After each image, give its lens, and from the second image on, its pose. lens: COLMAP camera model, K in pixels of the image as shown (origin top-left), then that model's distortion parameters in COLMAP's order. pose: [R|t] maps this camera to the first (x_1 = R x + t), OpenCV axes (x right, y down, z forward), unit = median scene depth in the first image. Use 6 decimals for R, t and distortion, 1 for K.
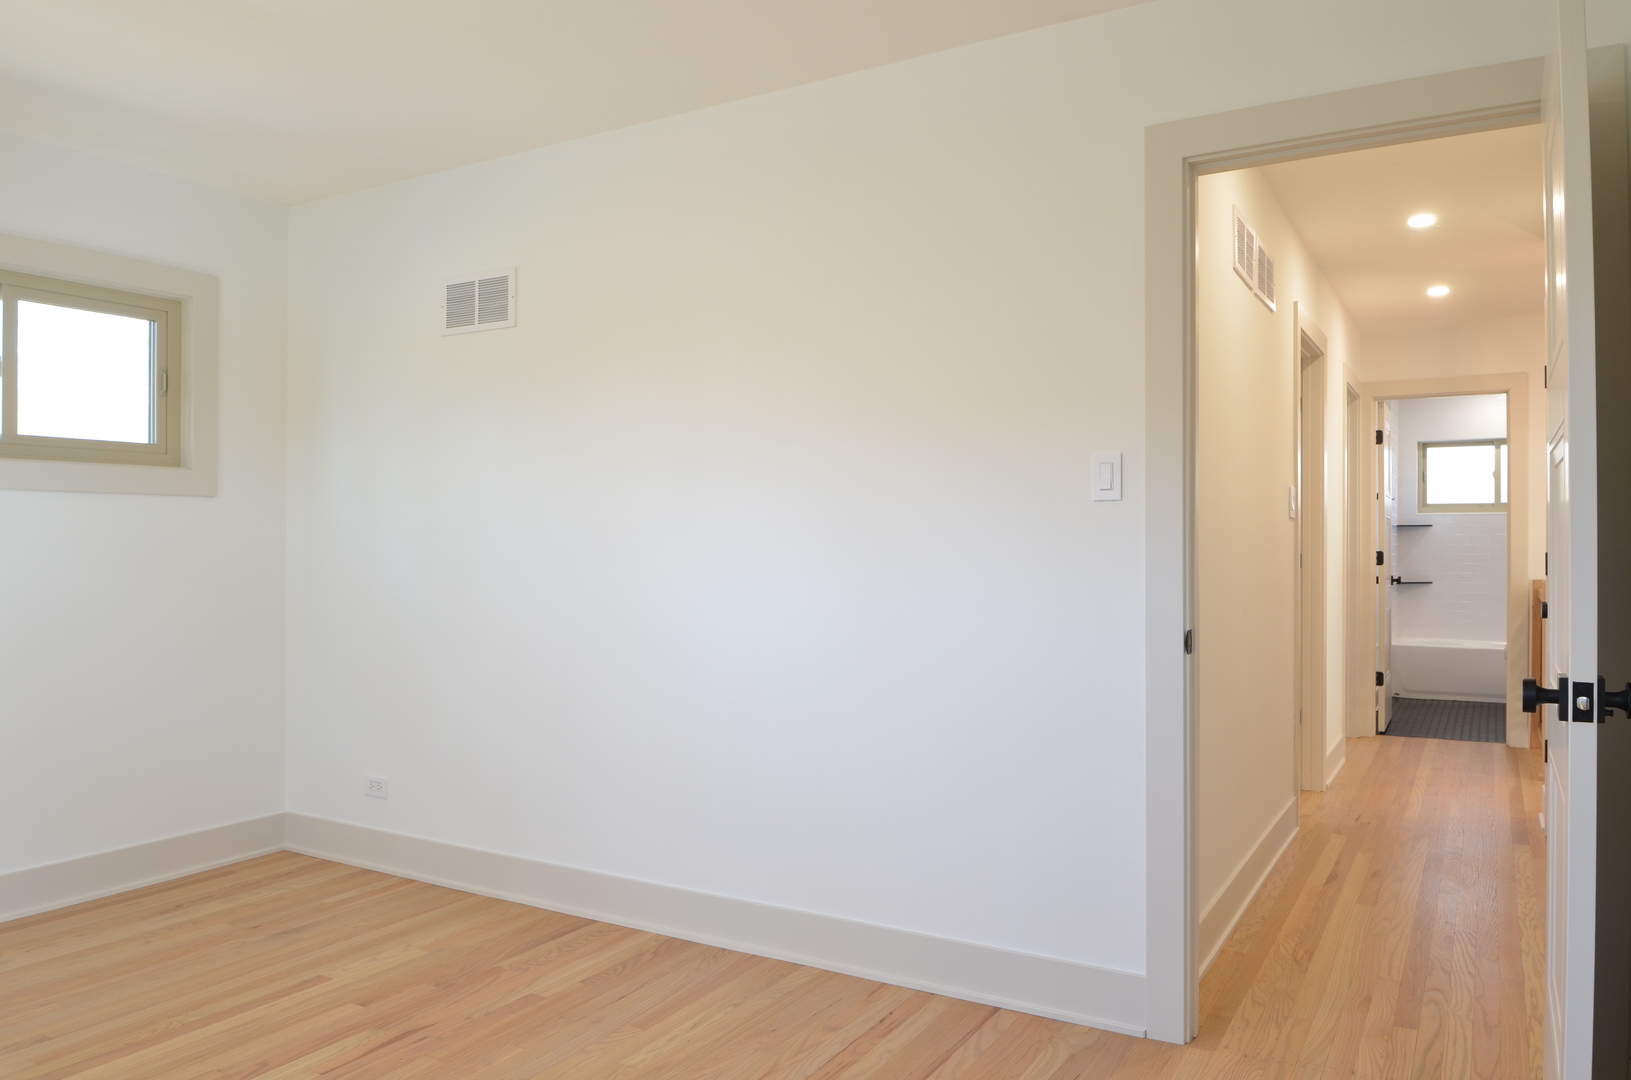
lens RADIAL K [[1149.4, 0, 821.0], [0, 1149.4, 541.8], [0, 0, 1]] dist [-0.003175, -0.030805]
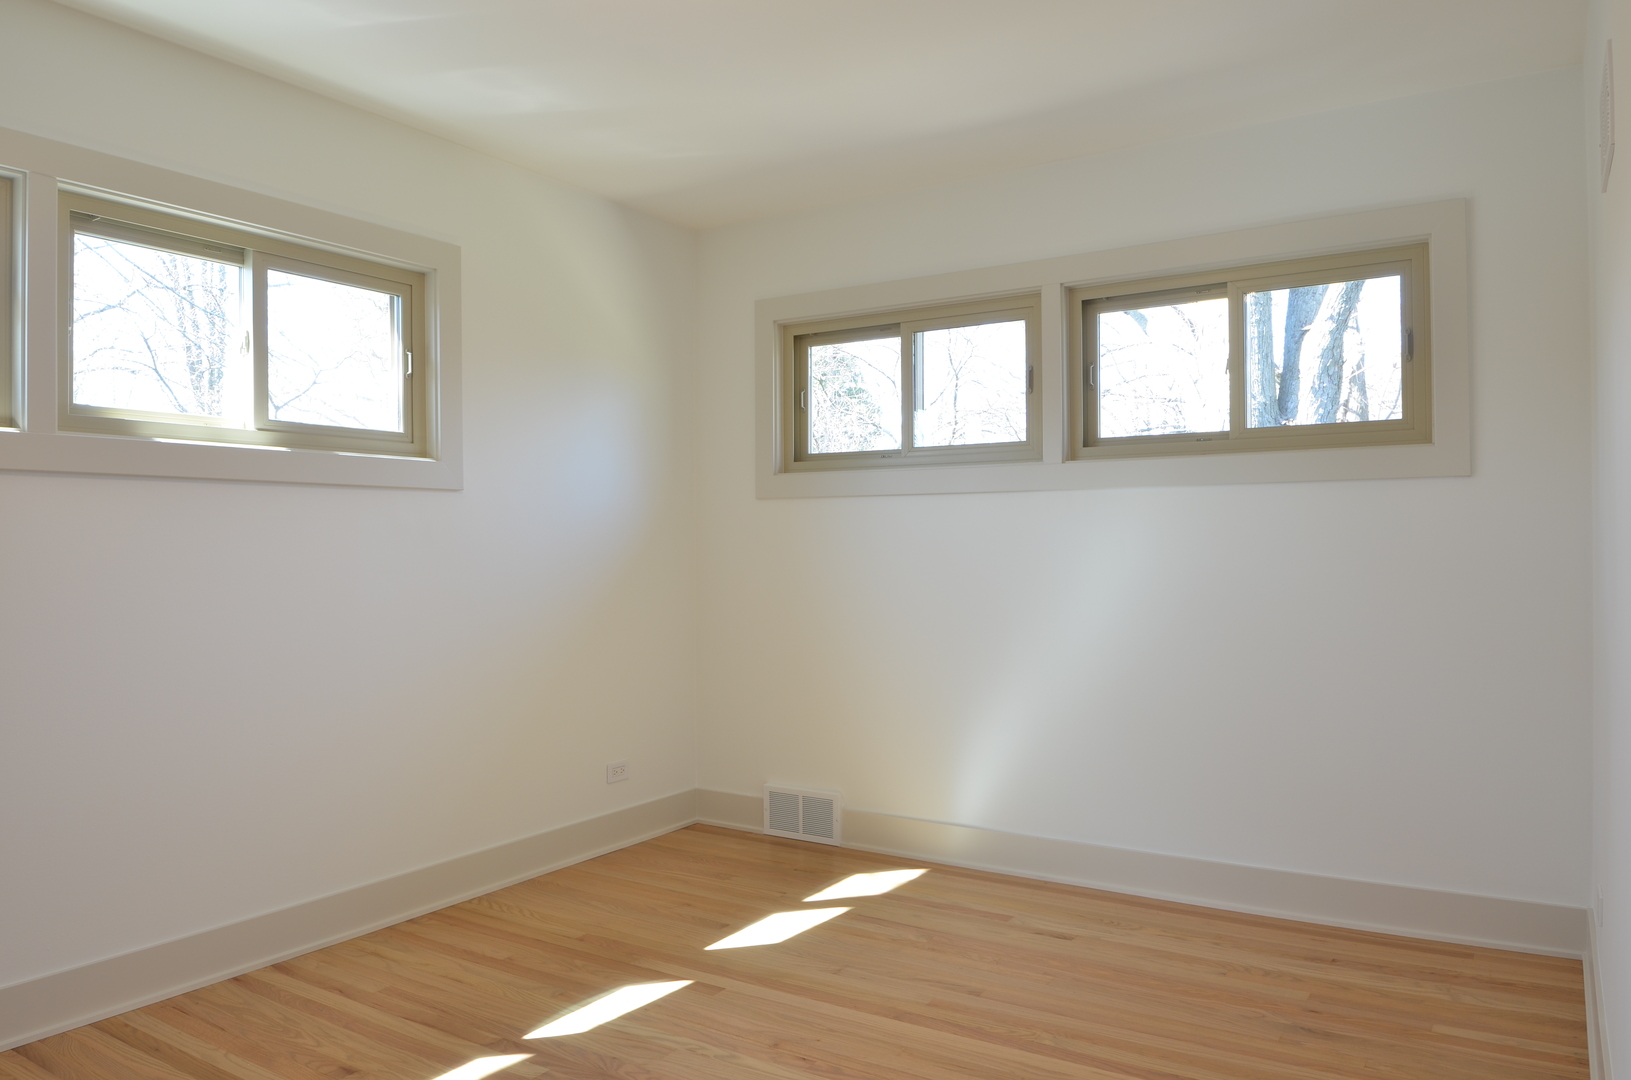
lens RADIAL K [[1149.4, 0, 815.1], [0, 1149.4, 538.6], [0, 0, 1]] dist [-0.003175, -0.030805]
pose [[-0.035550, -0.004093, -0.999360, 0.309554], [0.009034, 0.999949, -0.004417, 0.003478], [0.999327, -0.009185, -0.035511, 0.646307]]
